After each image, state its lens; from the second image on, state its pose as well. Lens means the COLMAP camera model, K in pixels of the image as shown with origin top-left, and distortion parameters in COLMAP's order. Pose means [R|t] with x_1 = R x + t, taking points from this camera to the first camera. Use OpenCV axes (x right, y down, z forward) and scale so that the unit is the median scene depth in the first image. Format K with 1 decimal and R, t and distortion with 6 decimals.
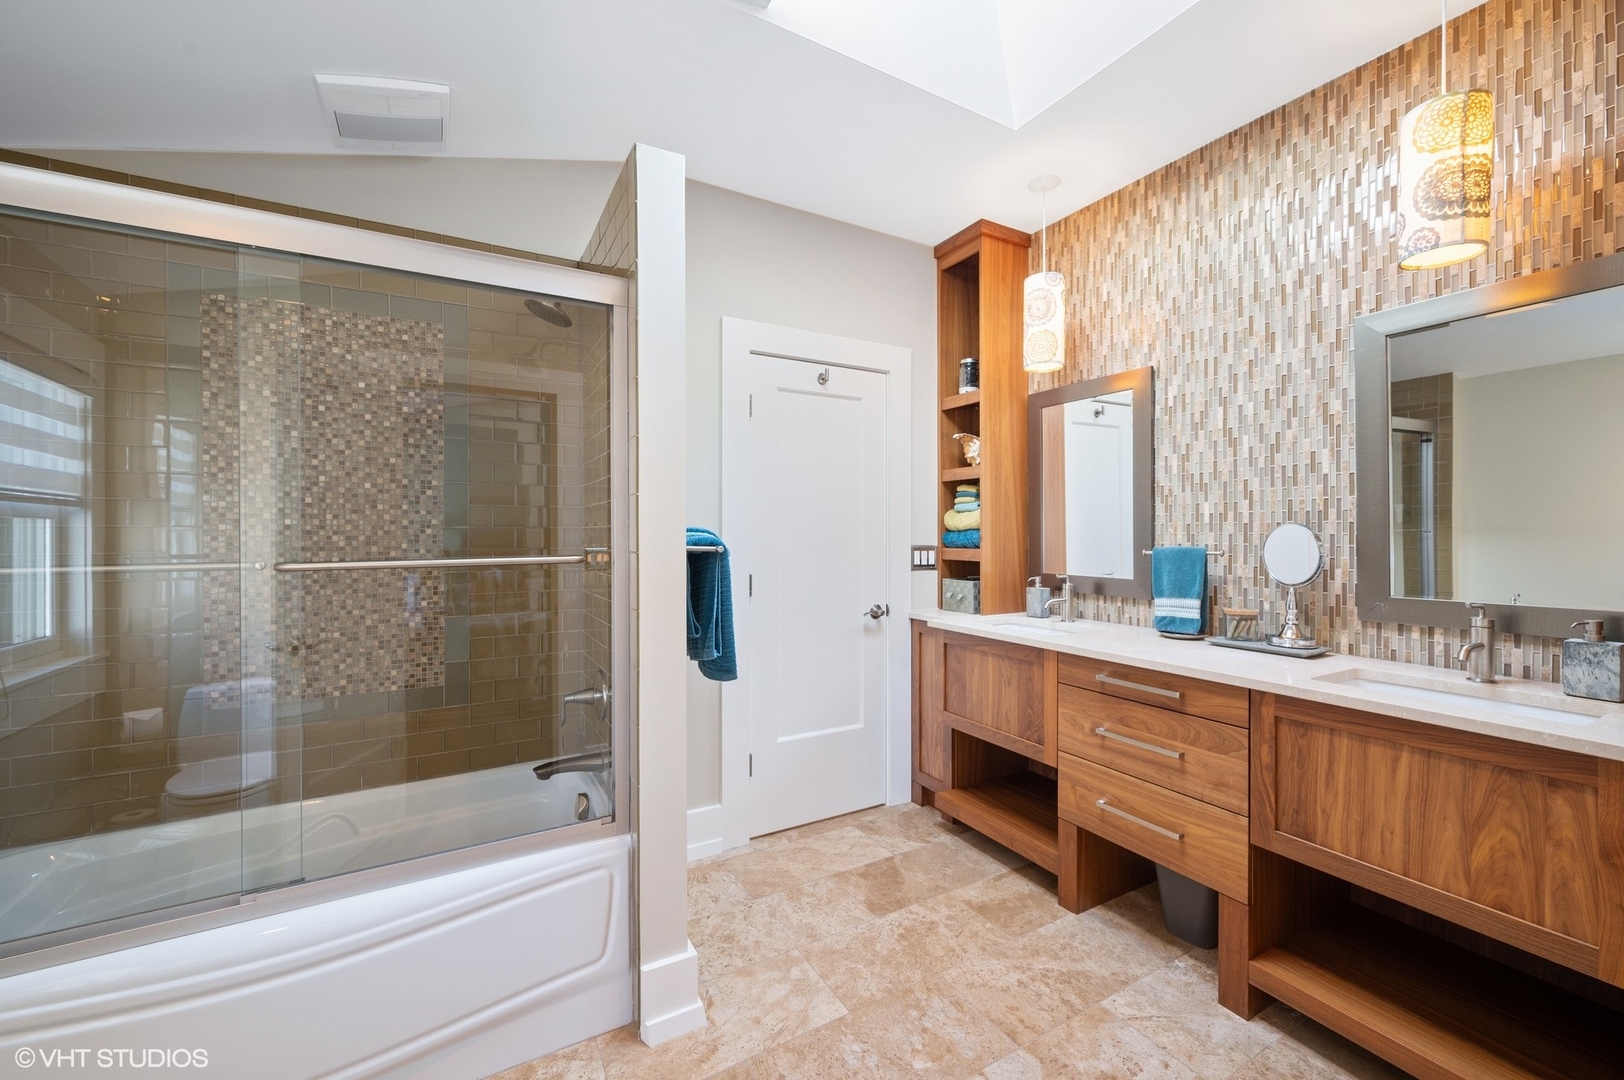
lens RADIAL K [[646.2, 0, 813.4], [0, 646.2, 539.0], [0, 0, 1]] dist [0.000382, -0.000510]
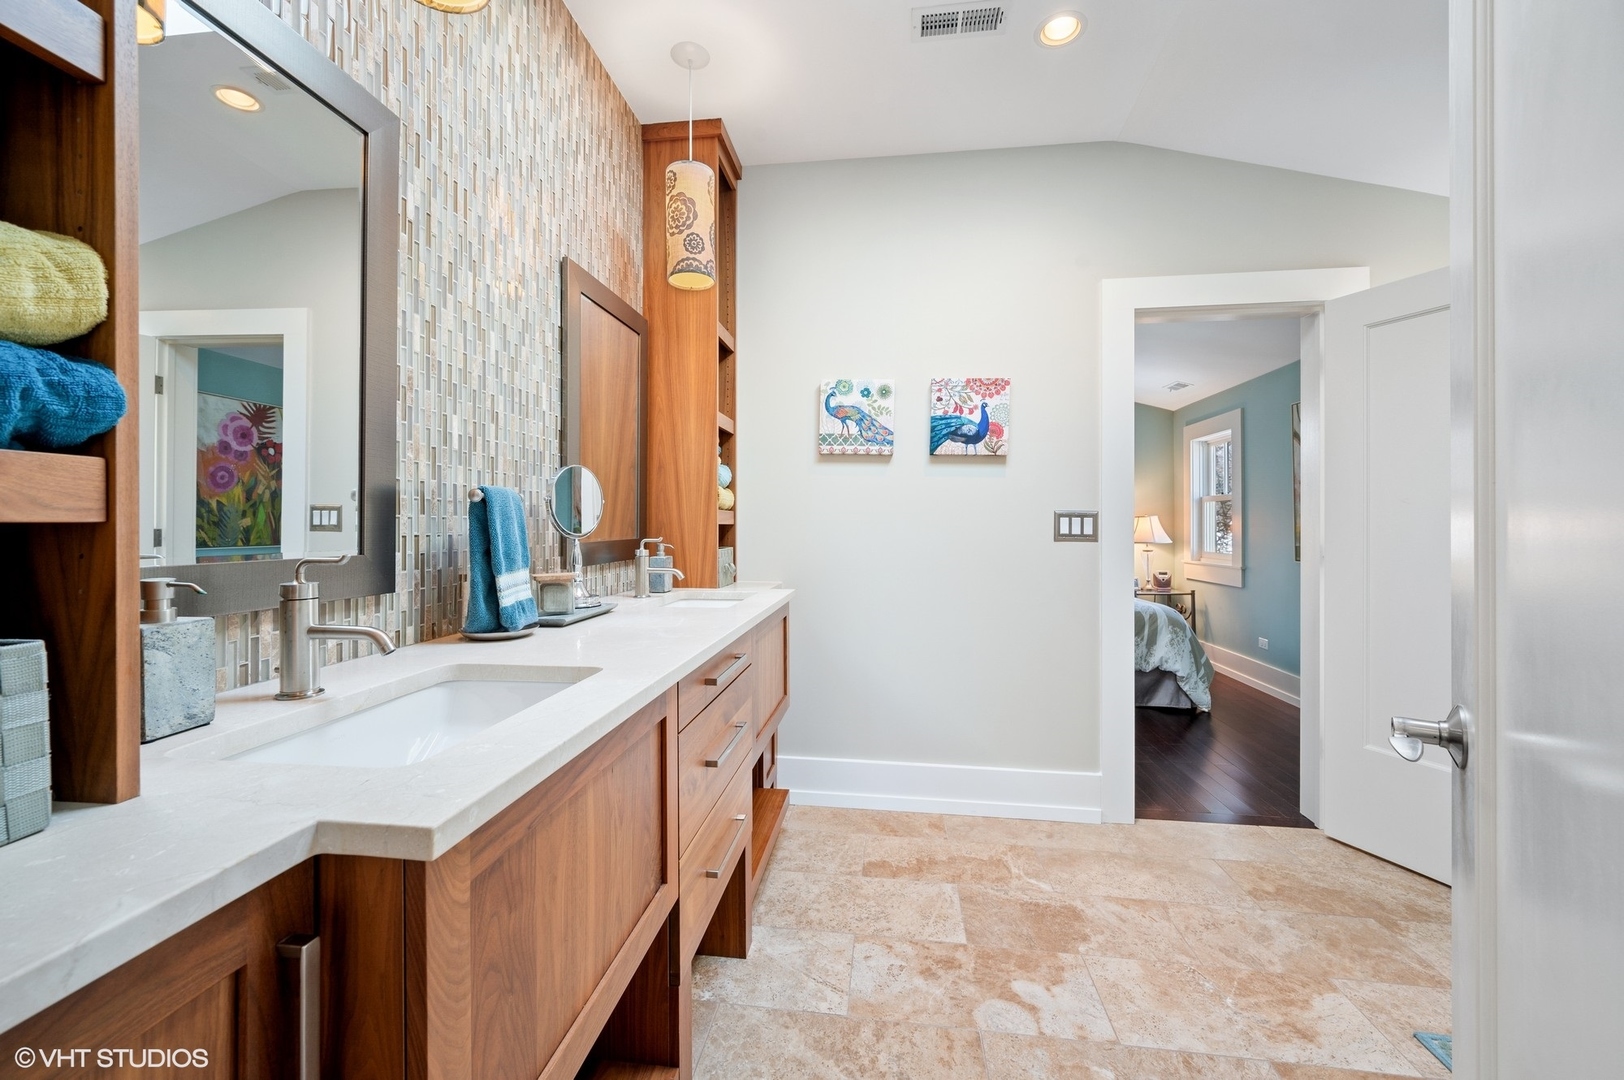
lens RADIAL K [[646.2, 0, 805.7], [0, 646.2, 518.2], [0, 0, 1]] dist [0.000382, -0.000510]
pose [[-0.797220, -0.001406, 0.603687, -0.026374], [-0.001058, 0.999999, 0.000932, 0.041437], [-0.603688, 0.000104, -0.797221, 1.354817]]
